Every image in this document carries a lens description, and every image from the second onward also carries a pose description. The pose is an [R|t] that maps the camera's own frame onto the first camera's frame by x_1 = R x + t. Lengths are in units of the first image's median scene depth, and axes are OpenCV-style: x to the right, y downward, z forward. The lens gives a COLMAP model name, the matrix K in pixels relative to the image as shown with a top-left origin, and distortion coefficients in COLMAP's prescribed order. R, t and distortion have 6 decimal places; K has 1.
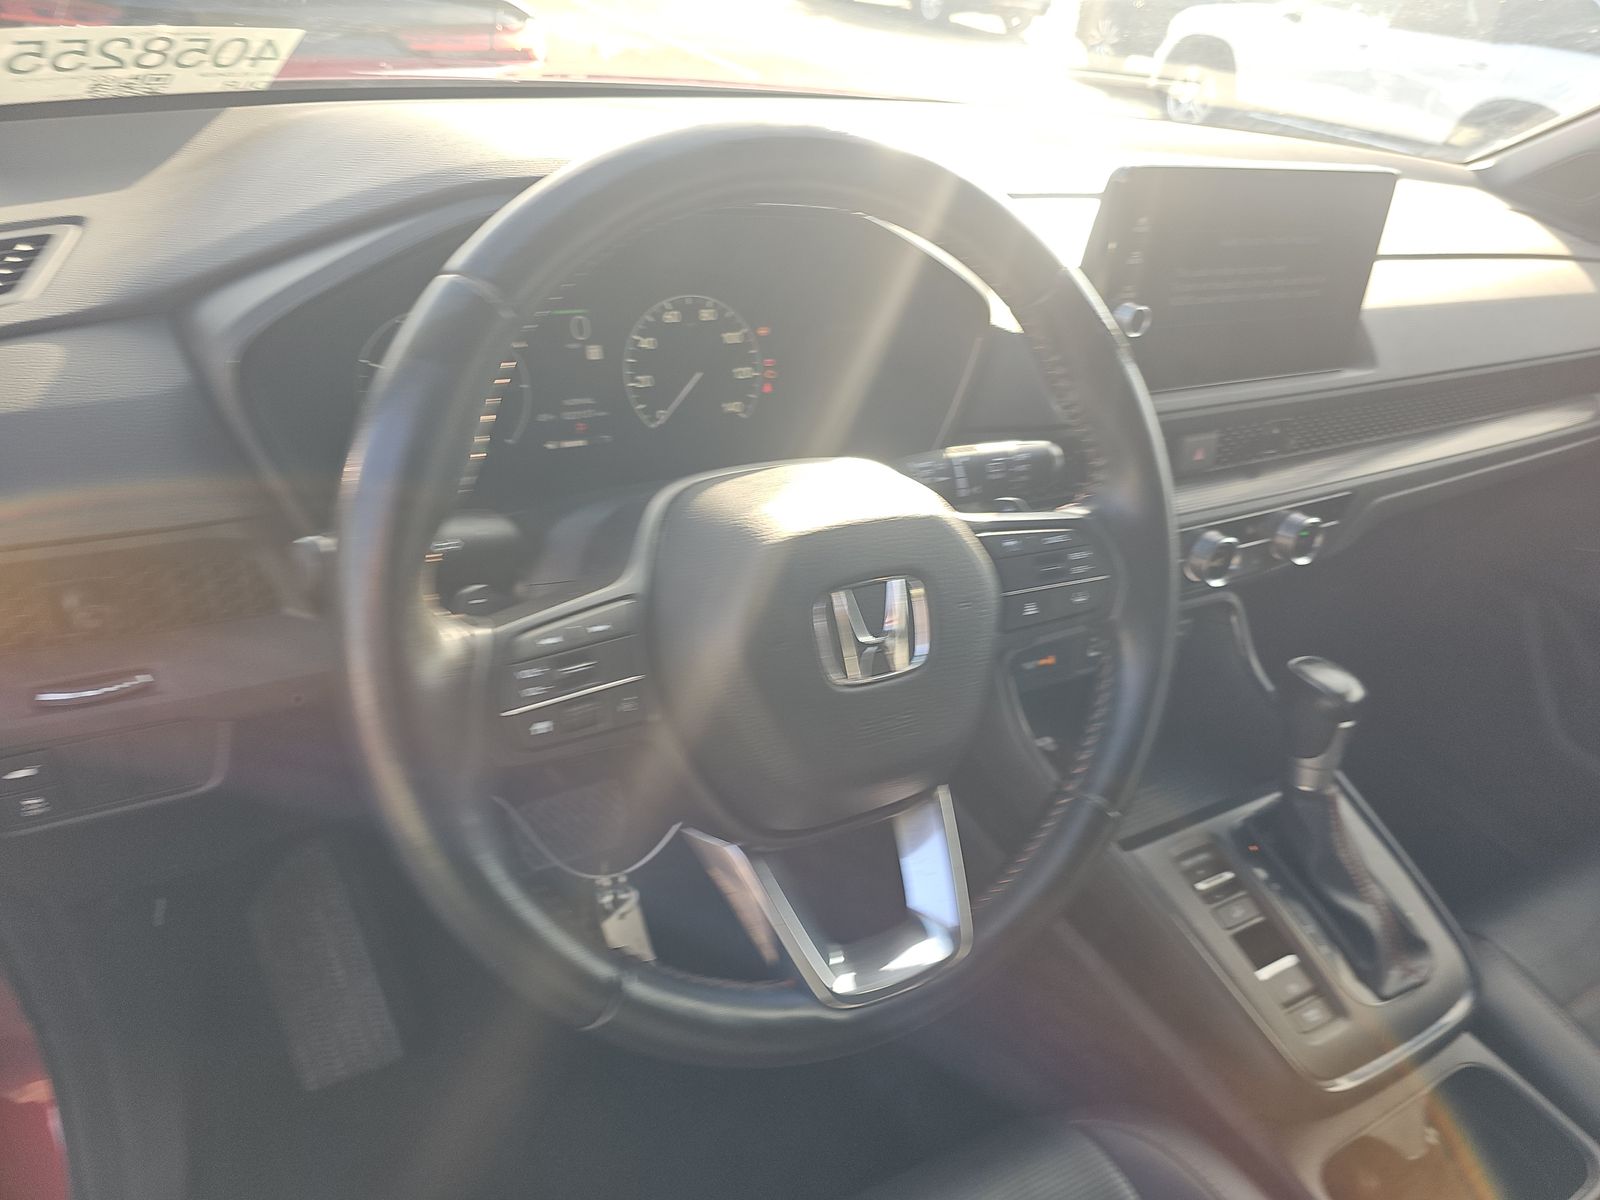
lens RADIAL K [[1070.9, 0, 799.5], [0, 1070.9, 580.7], [0, 0, 1]] dist [0.048388, -0.046591]
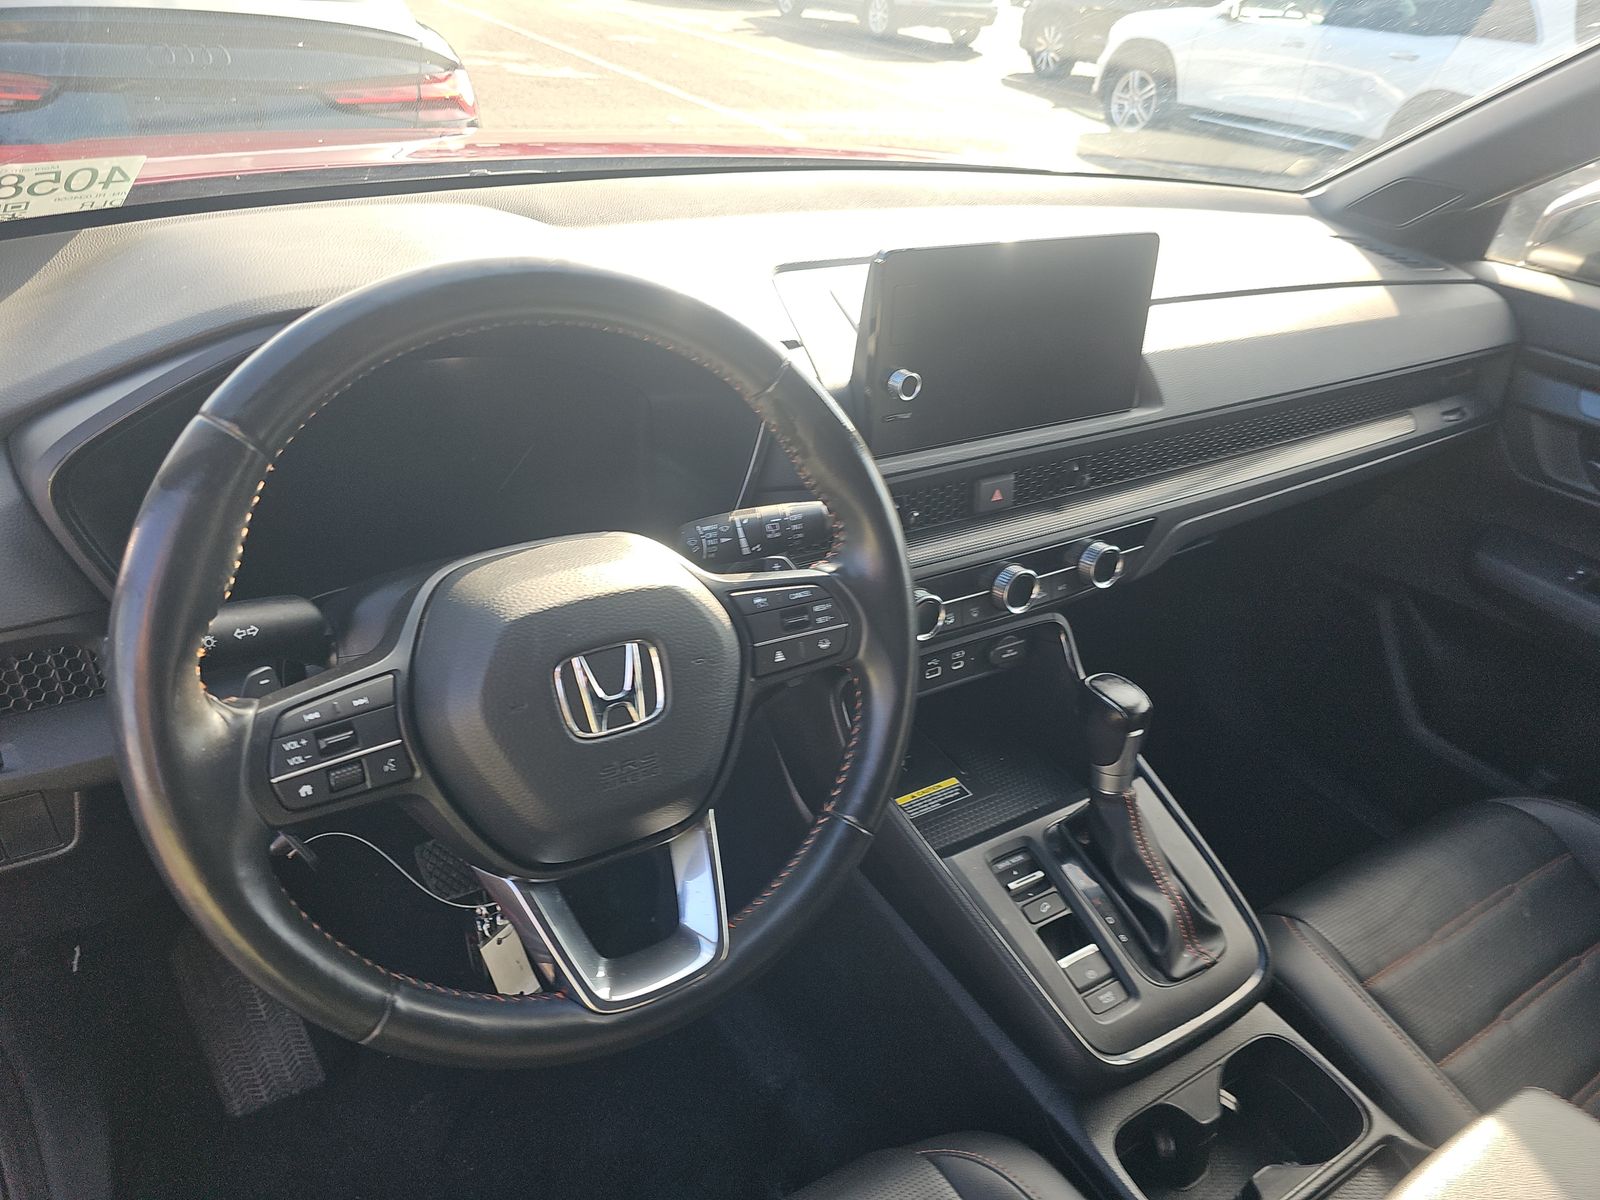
lens RADIAL K [[1069.3, 0, 800.0], [0, 1069.3, 600.0], [0, 0, 1]] dist [0.060595, -0.055355]
pose [[0.998759, -0.049601, 0.004455, 0.184443], [0.049569, 0.998747, 0.006869, -0.032259], [-0.004790, -0.006639, 0.999966, -0.114439]]
